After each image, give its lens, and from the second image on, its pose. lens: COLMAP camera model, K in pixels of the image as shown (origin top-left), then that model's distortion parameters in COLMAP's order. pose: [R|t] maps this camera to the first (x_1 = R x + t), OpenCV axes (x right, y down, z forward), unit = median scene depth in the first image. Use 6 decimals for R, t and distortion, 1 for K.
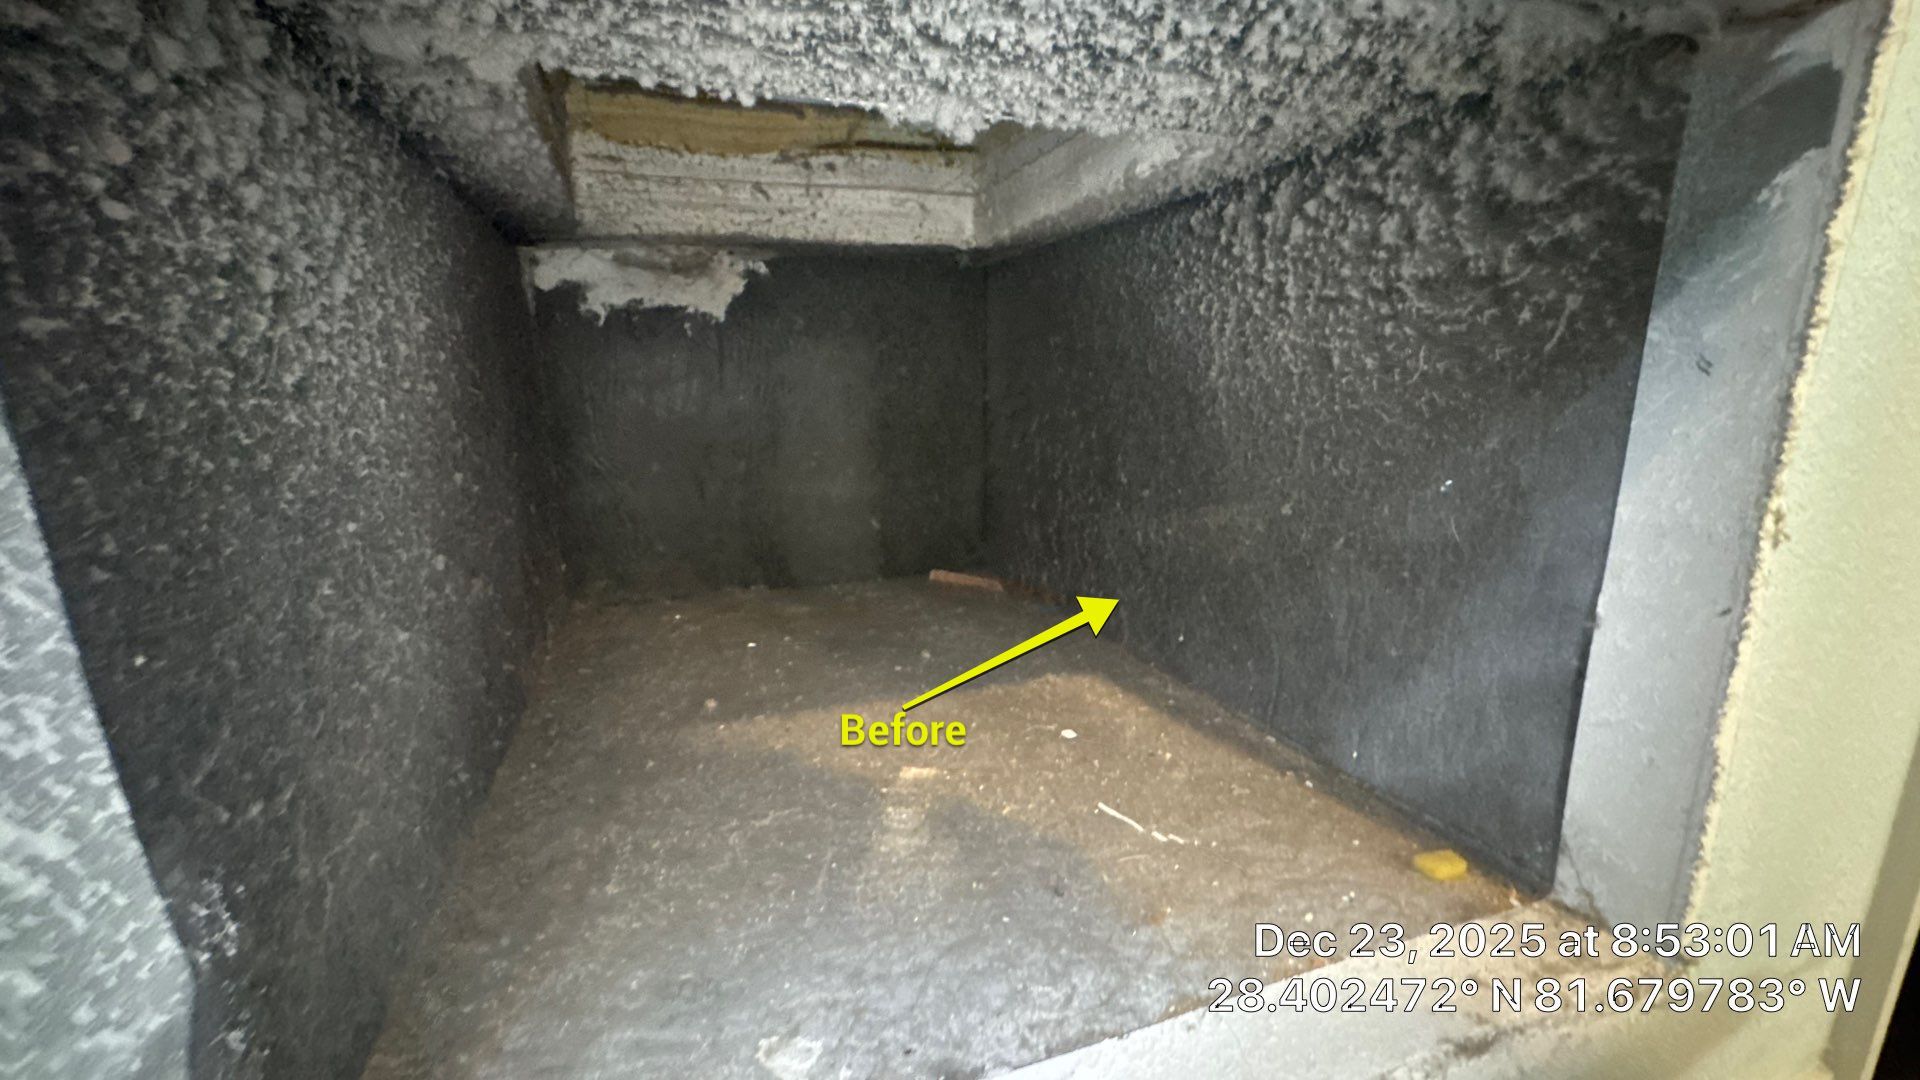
lens RADIAL K [[773.9, 0, 959.5], [0, 773.9, 543.0], [0, 0, 1]] dist [-0.005304, 0.001182]
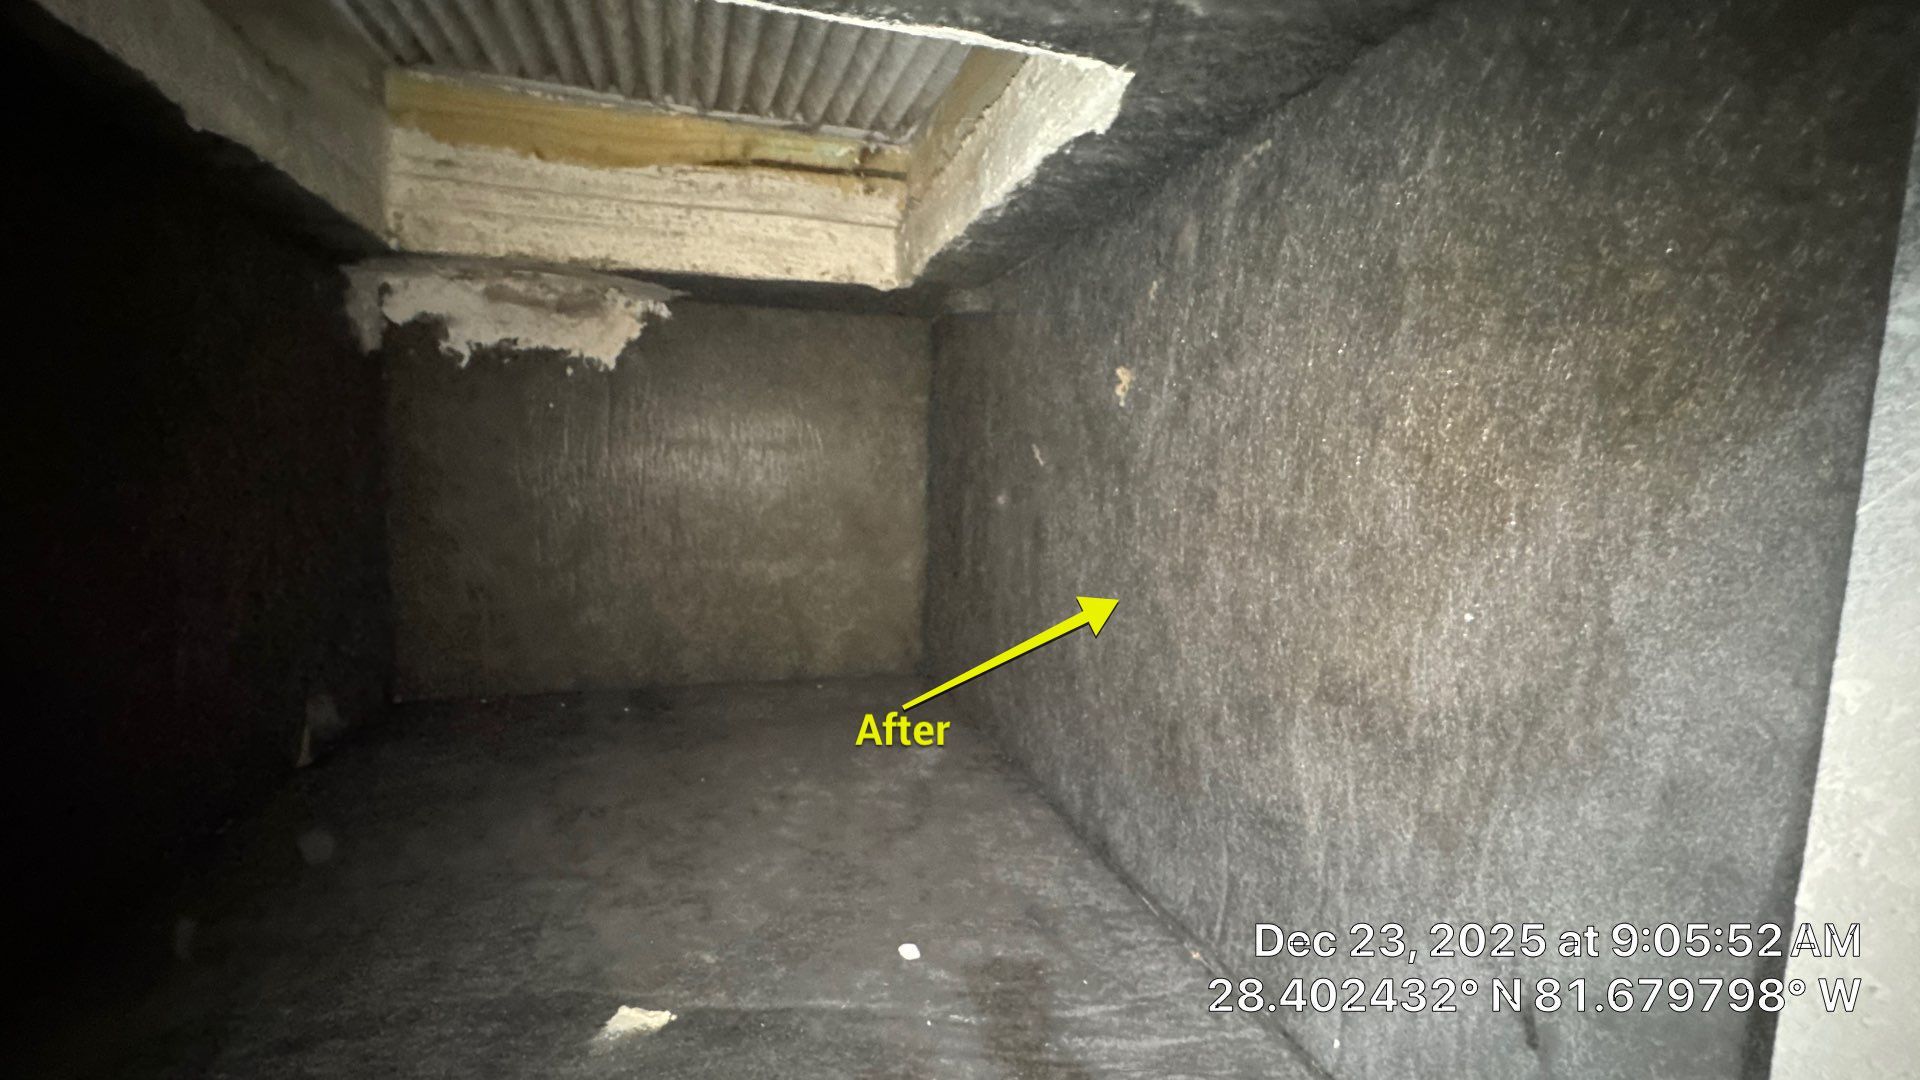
lens RADIAL K [[773.9, 0, 962.0], [0, 773.9, 540.2], [0, 0, 1]] dist [-0.005304, 0.001182]
pose [[0.998032, 0.042993, -0.045655, 0.217780], [-0.047915, 0.992456, -0.112851, -0.035682], [0.040459, 0.114816, 0.992563, 0.324239]]
